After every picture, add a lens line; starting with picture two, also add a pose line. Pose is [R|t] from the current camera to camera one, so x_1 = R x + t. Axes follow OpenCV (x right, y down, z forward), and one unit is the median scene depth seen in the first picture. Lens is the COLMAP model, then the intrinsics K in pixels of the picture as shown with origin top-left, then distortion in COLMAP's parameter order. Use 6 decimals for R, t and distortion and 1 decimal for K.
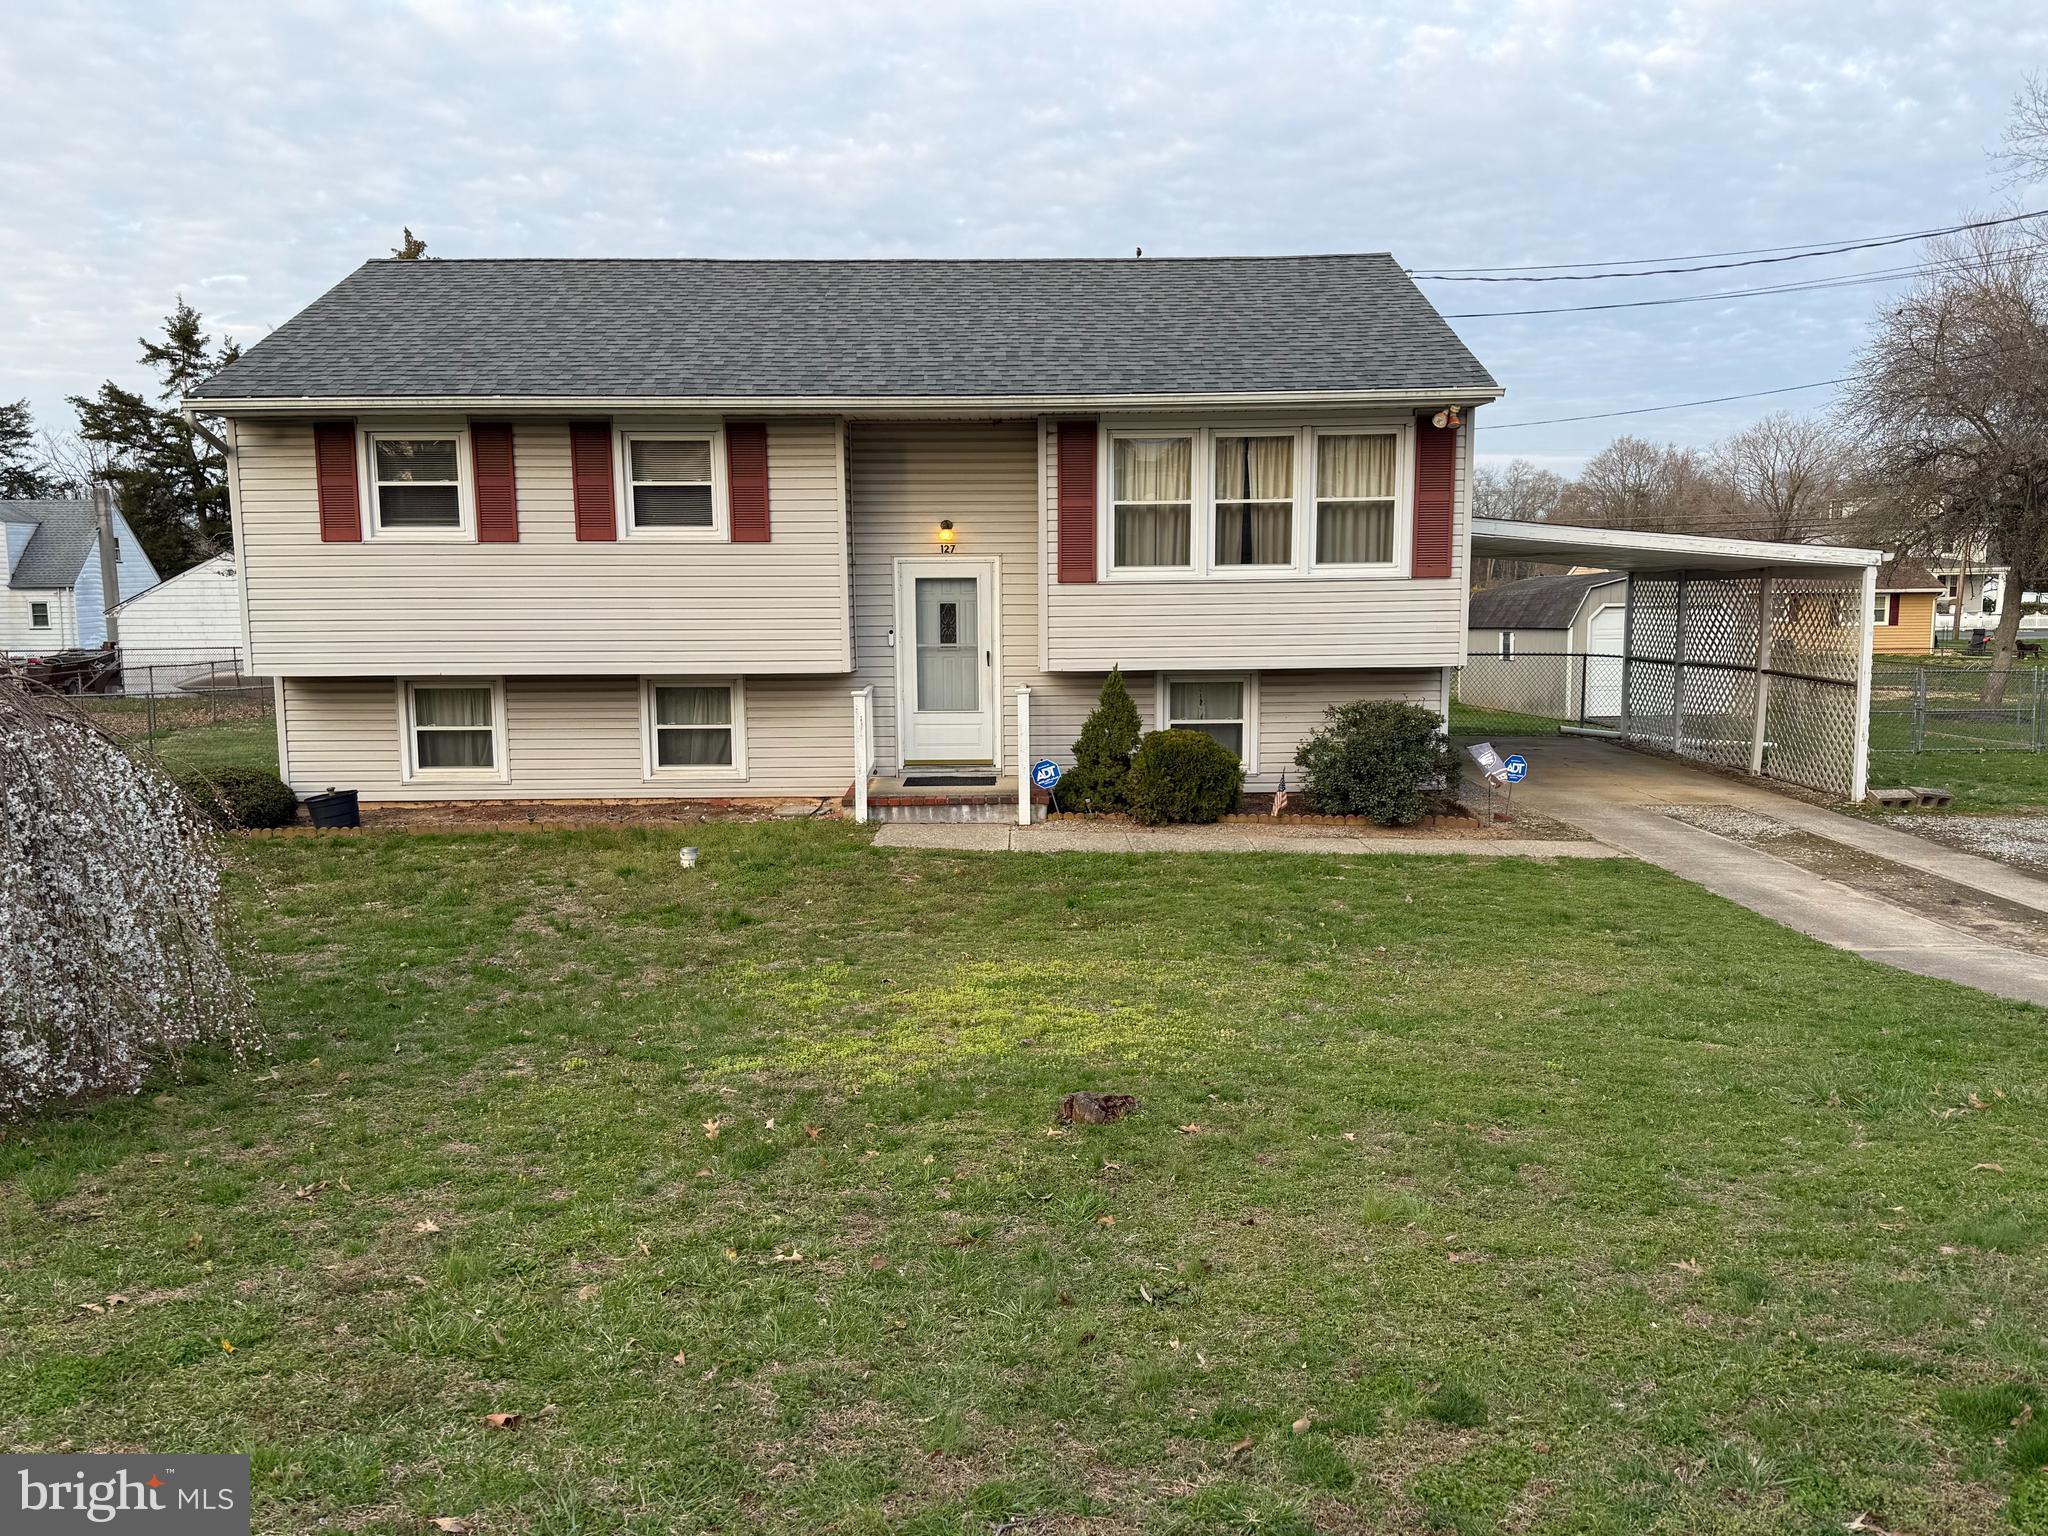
lens RADIAL K [[1695.1, 0, 1024.0], [0, 1695.1, 768.0], [0, 0, 1]] dist [0.156477, -0.002002]
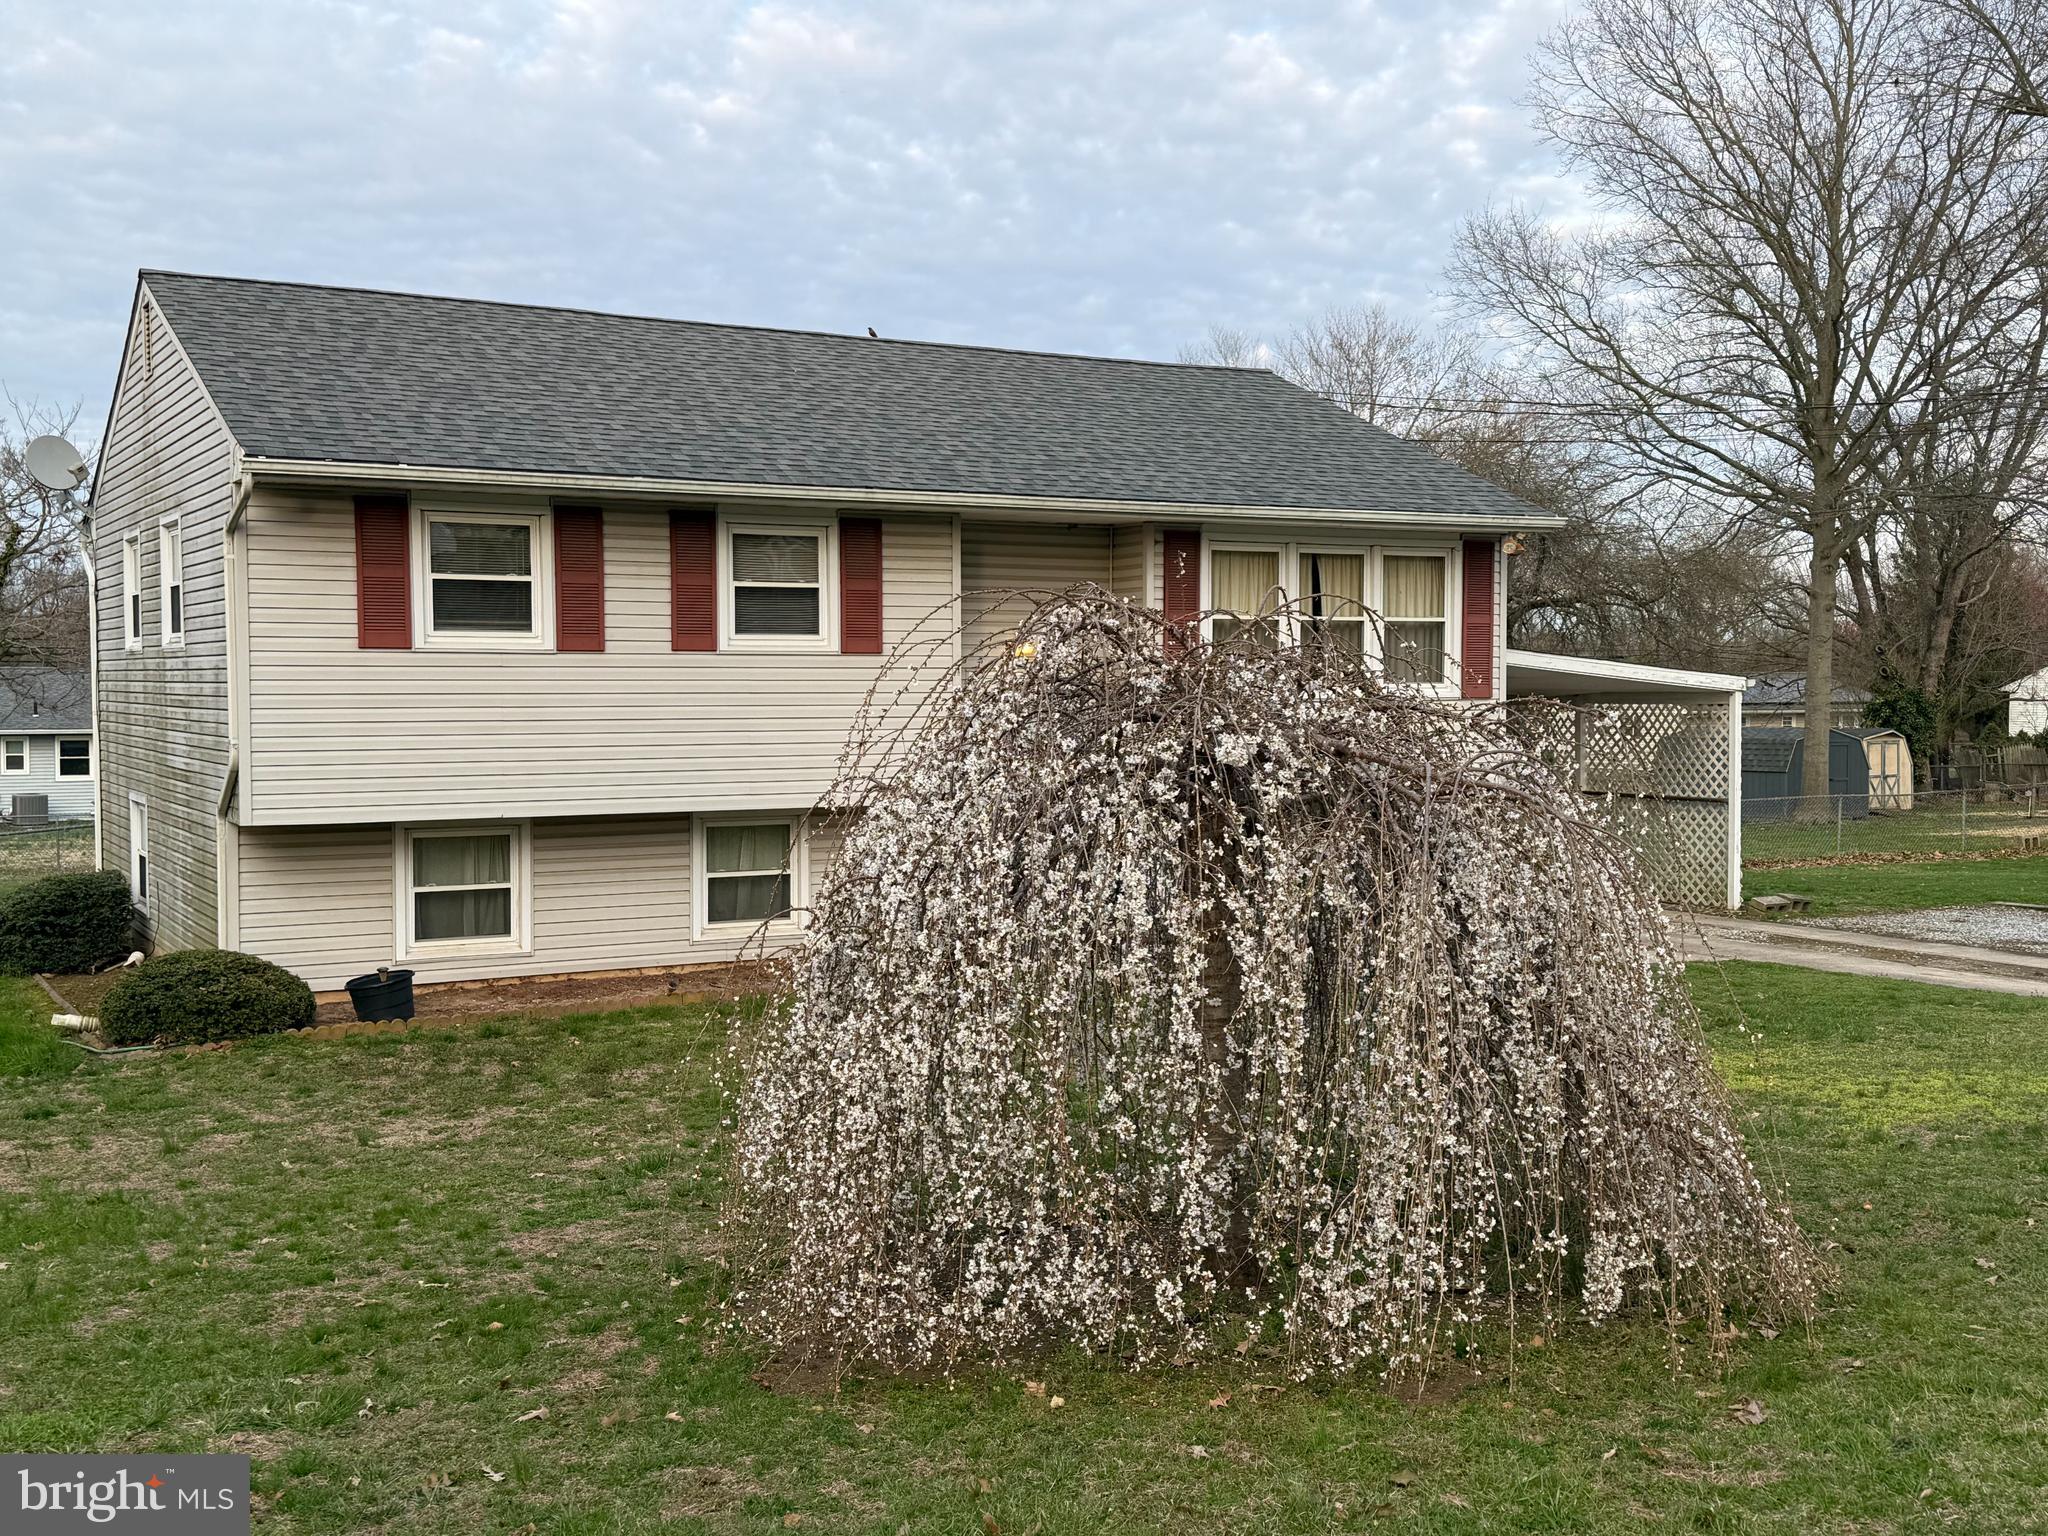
lens RADIAL K [[2170.8, 0, 1024.0], [0, 2170.8, 768.0], [0, 0, 1]] dist [0.183809, -0.000113]
pose [[0.875111, -0.010967, 0.483798, -0.617411], [0.051044, 0.996258, -0.069746, 0.005578], [-0.481223, 0.085730, 0.872396, 0.009662]]
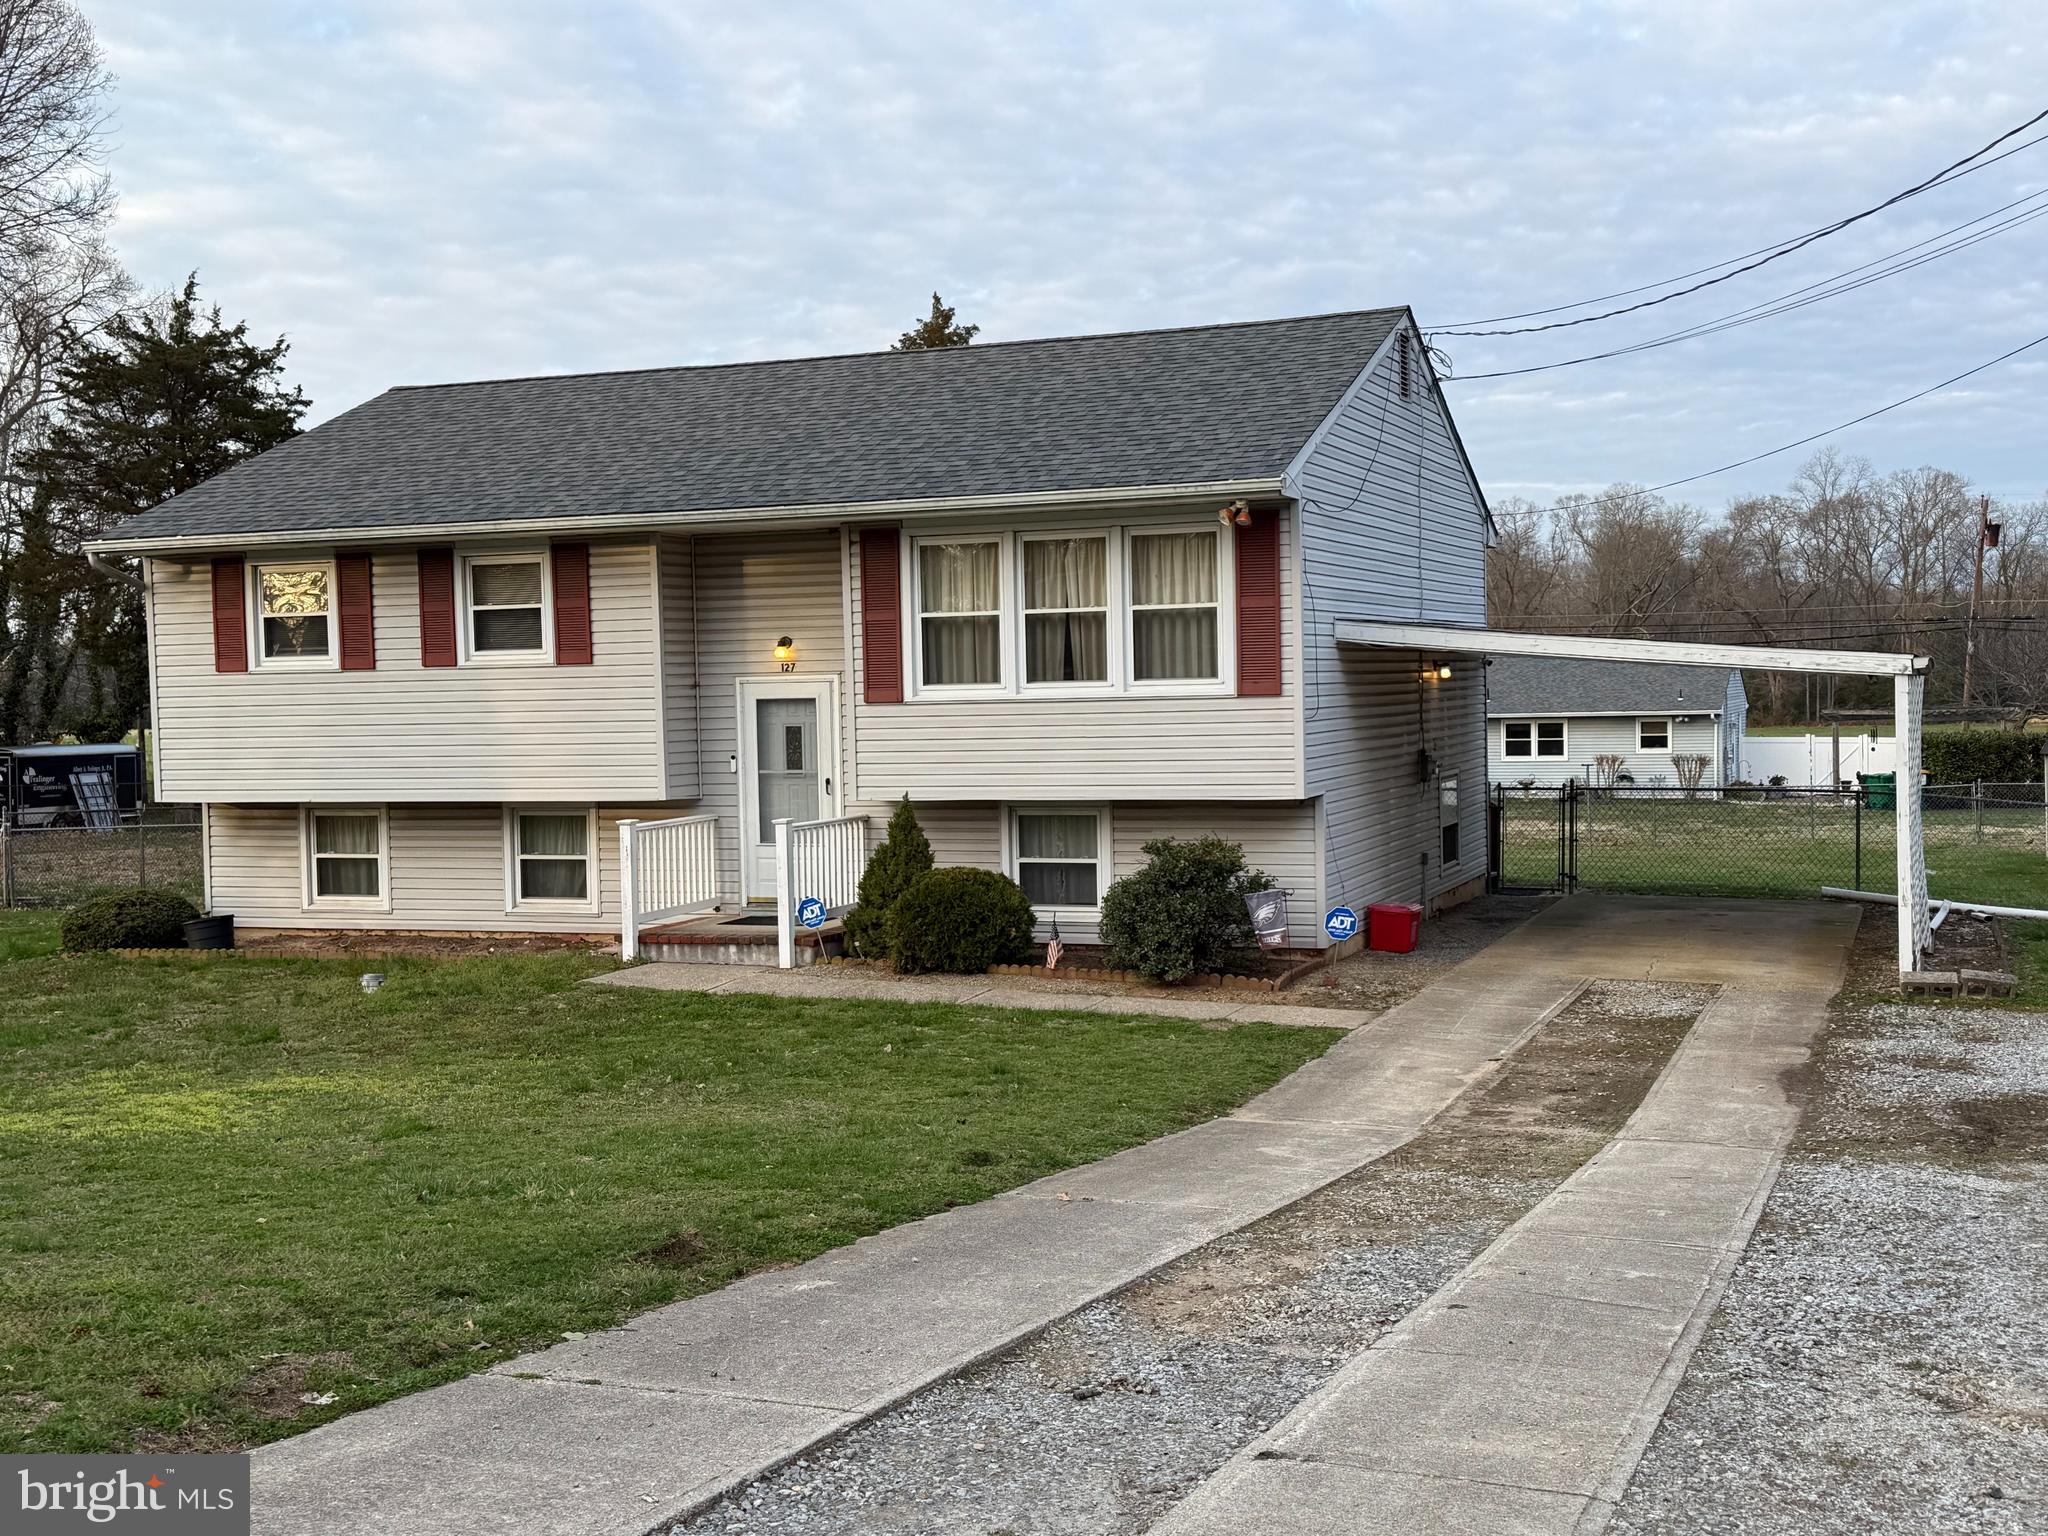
lens RADIAL K [[2288.9, 0, 1024.0], [0, 2288.9, 768.0], [0, 0, 1]] dist [0.136154, 0.003897]
pose [[0.927907, 0.001961, -0.372807, 0.554995], [-0.029844, 0.997168, -0.069037, 0.007228], [0.371616, 0.075186, 0.925337, -0.097891]]
